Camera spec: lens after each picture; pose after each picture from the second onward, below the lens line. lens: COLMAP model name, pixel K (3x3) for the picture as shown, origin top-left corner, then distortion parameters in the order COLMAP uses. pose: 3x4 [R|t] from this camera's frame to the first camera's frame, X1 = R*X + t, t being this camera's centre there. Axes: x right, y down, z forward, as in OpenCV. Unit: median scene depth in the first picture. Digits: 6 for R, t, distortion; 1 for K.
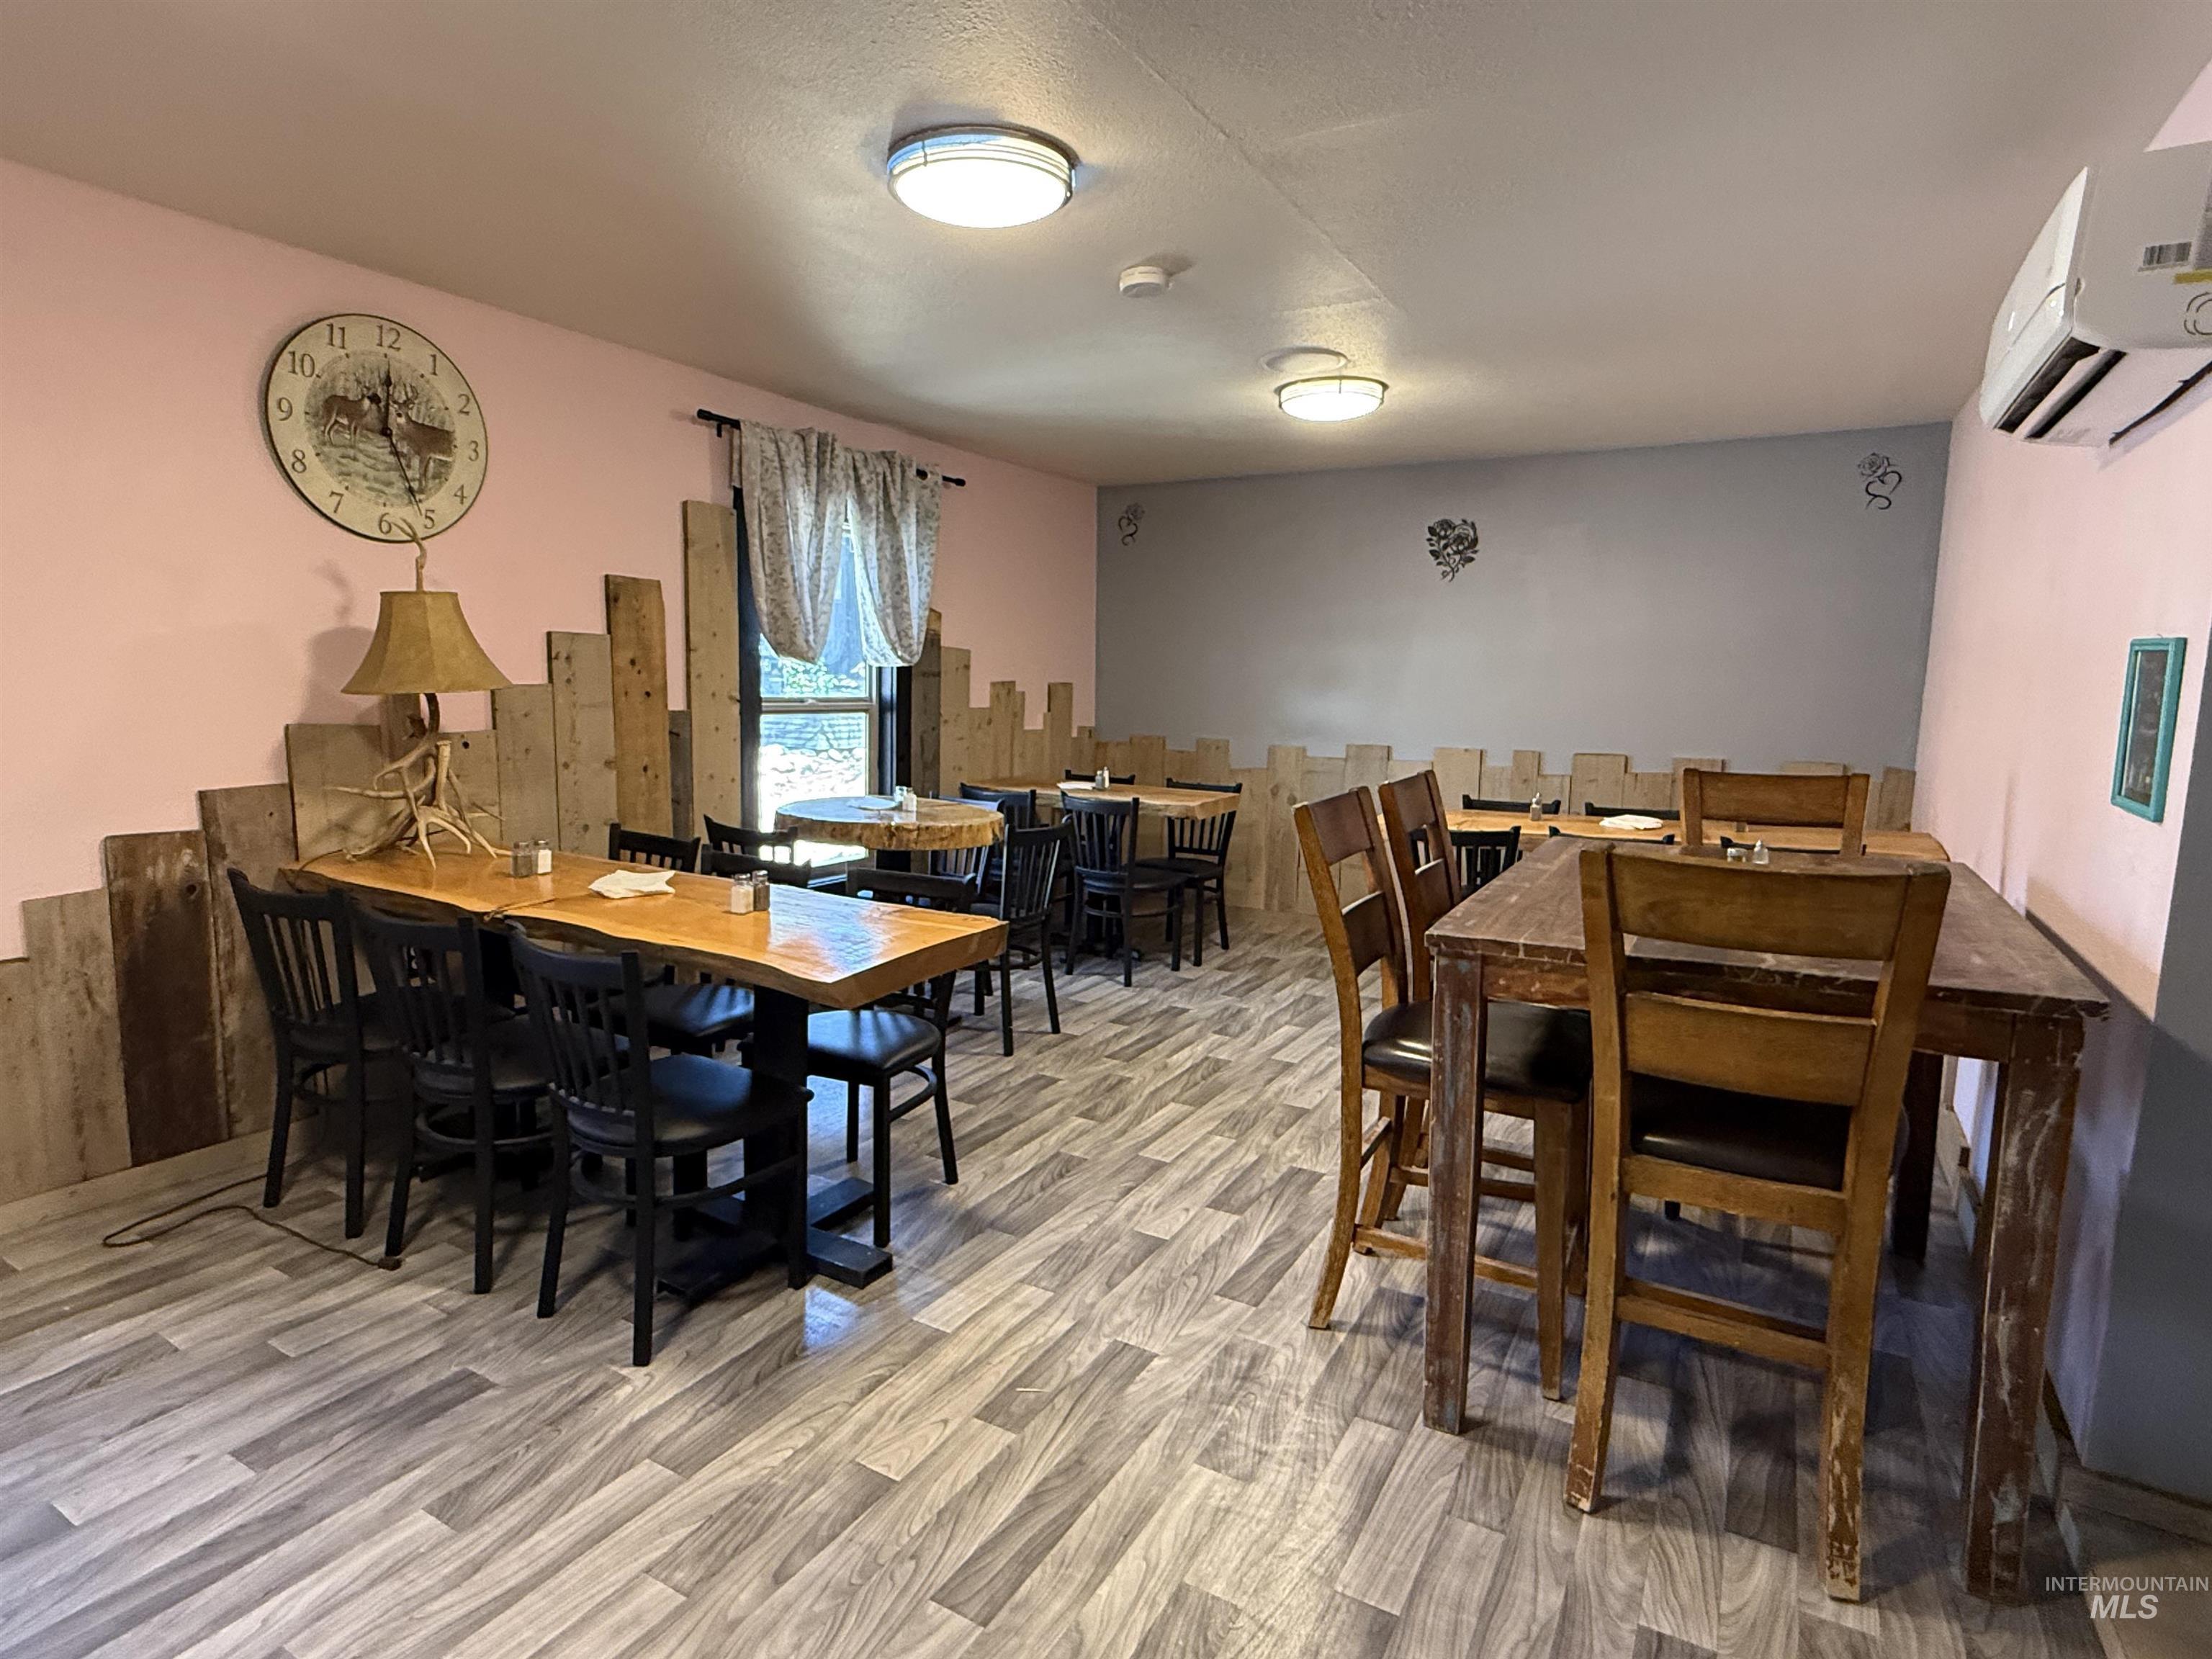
lens RADIAL K [[1164.3, 0, 1092.6], [0, 1164.3, 823.9], [0, 0, 1]] dist [0.001308, 0.001231]
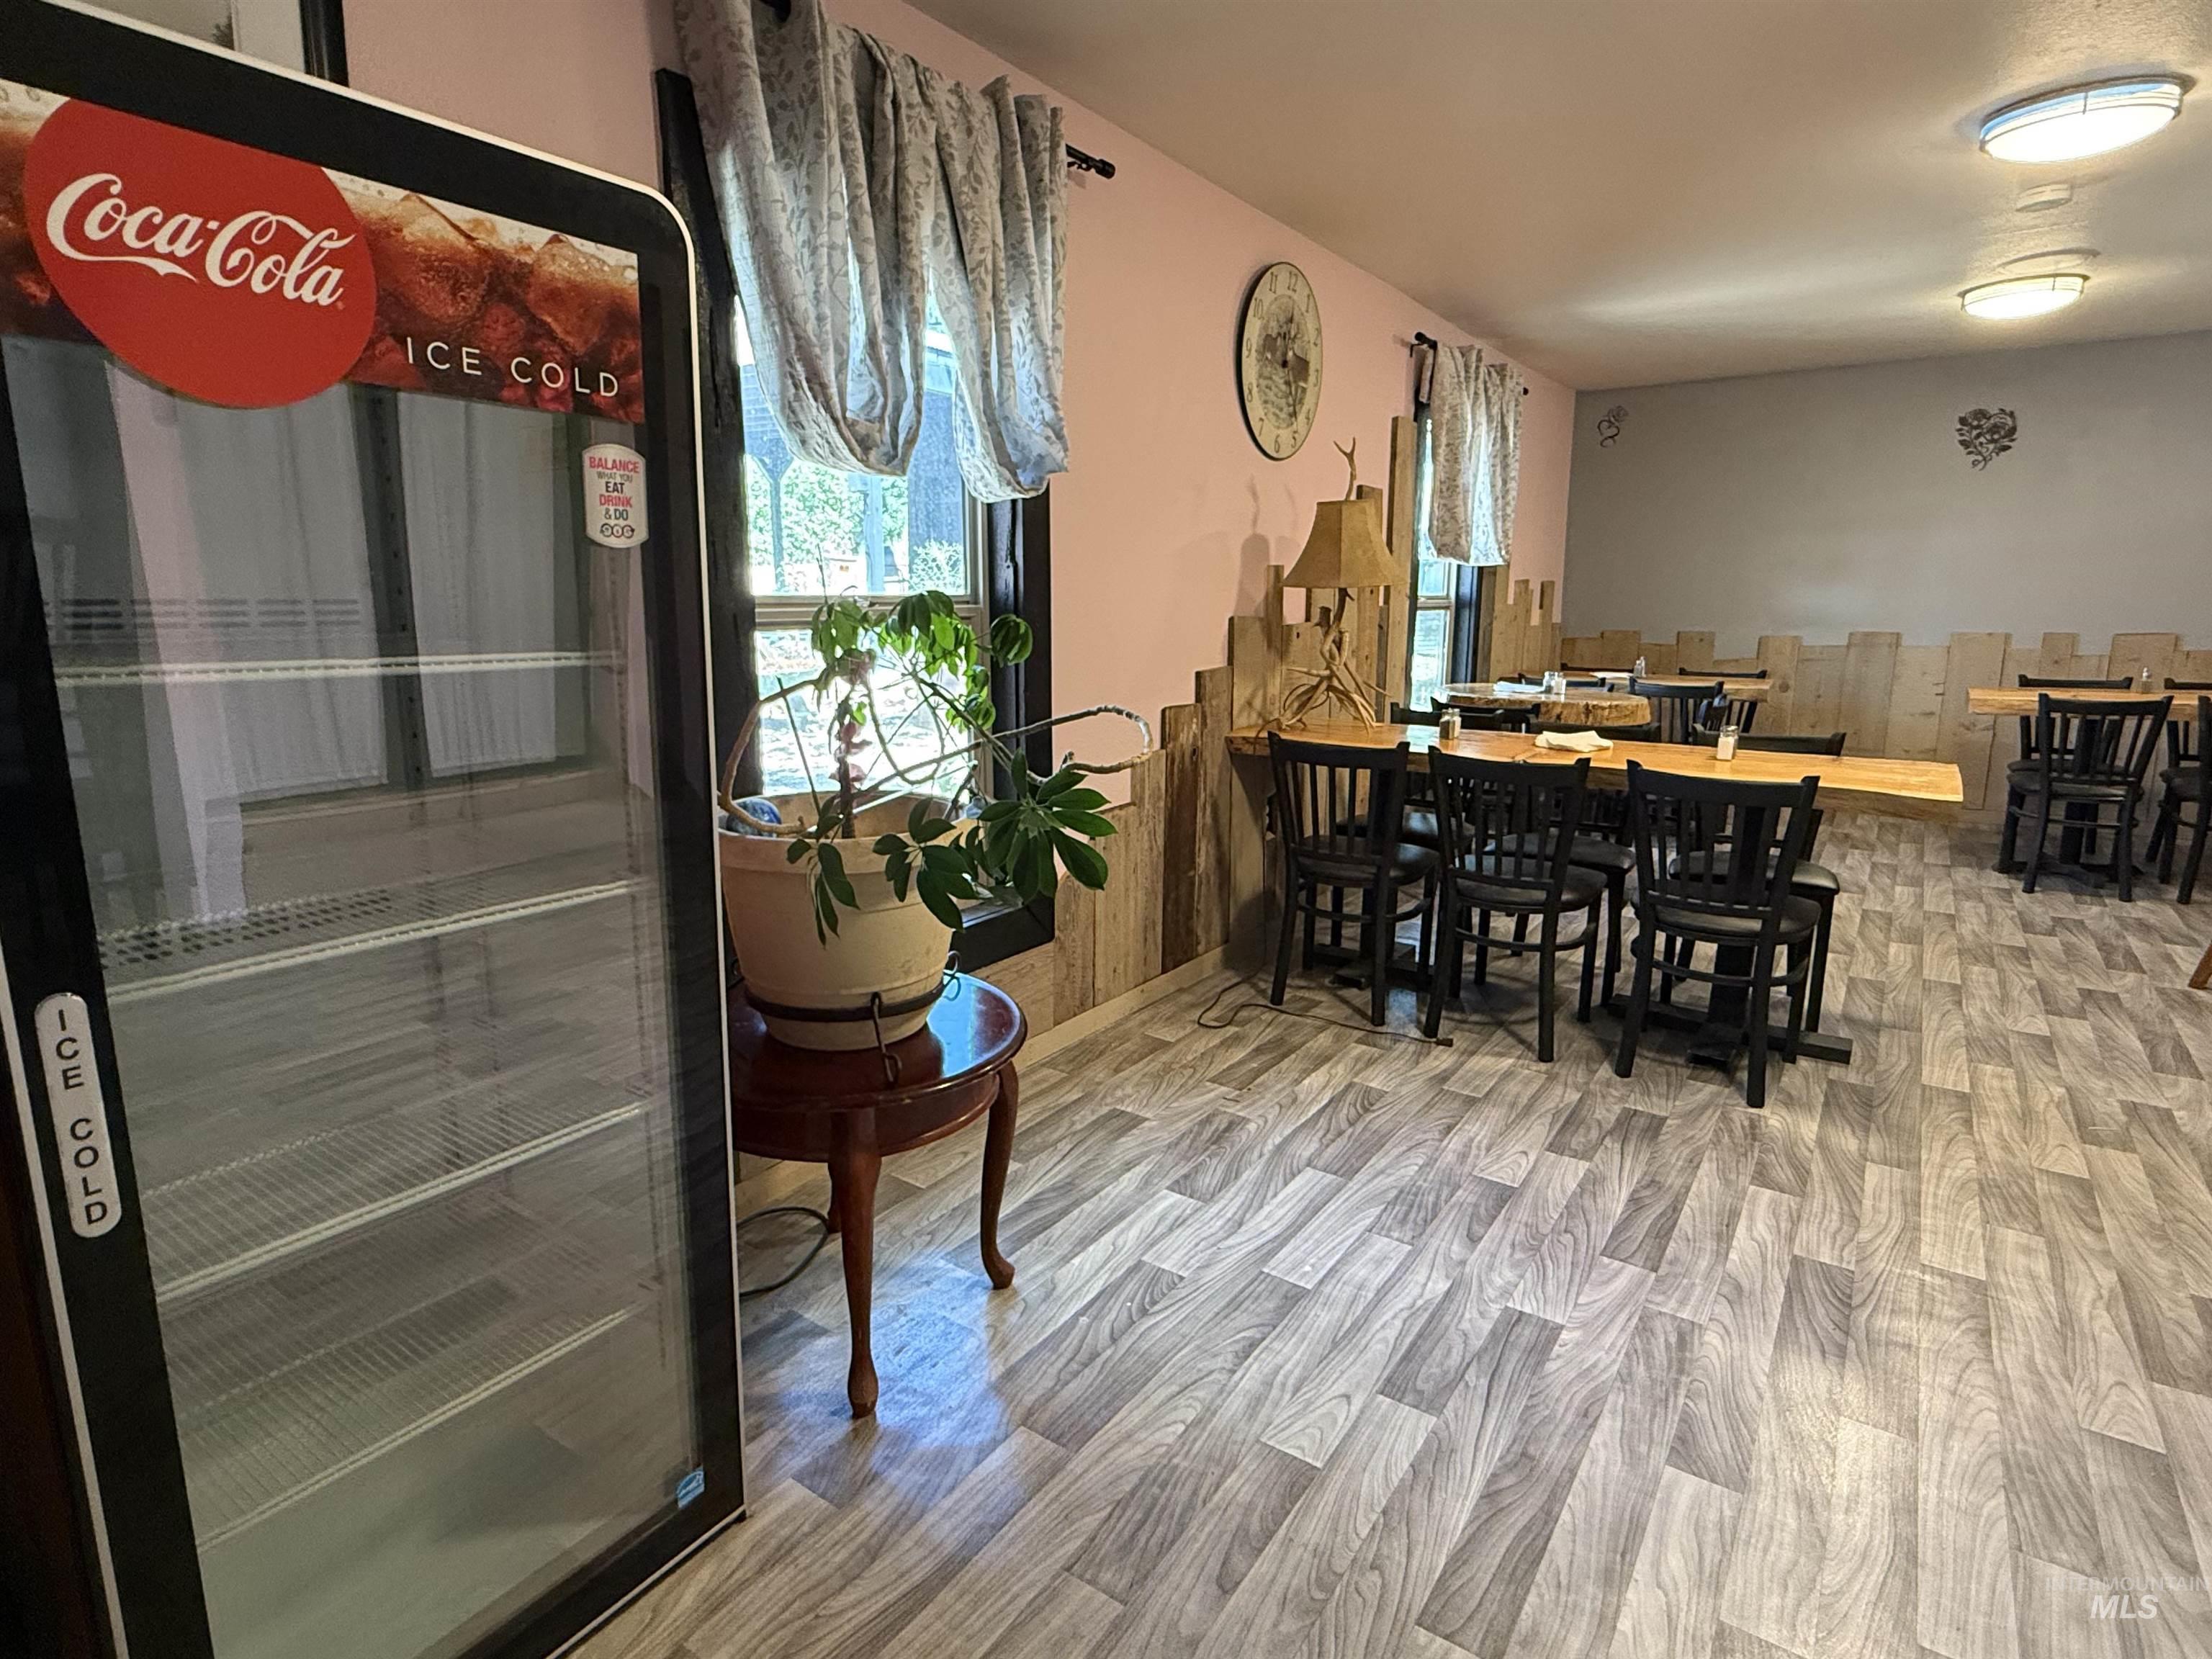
lens RADIAL K [[1164.3, 0, 1110.0], [0, 1164.3, 815.2], [0, 0, 1]] dist [0.001308, 0.001231]
pose [[0.996520, -0.010086, -0.082740, -0.805389], [0.015133, 0.998047, 0.060602, 0.050016], [0.081967, -0.061643, 0.994727, -0.243079]]
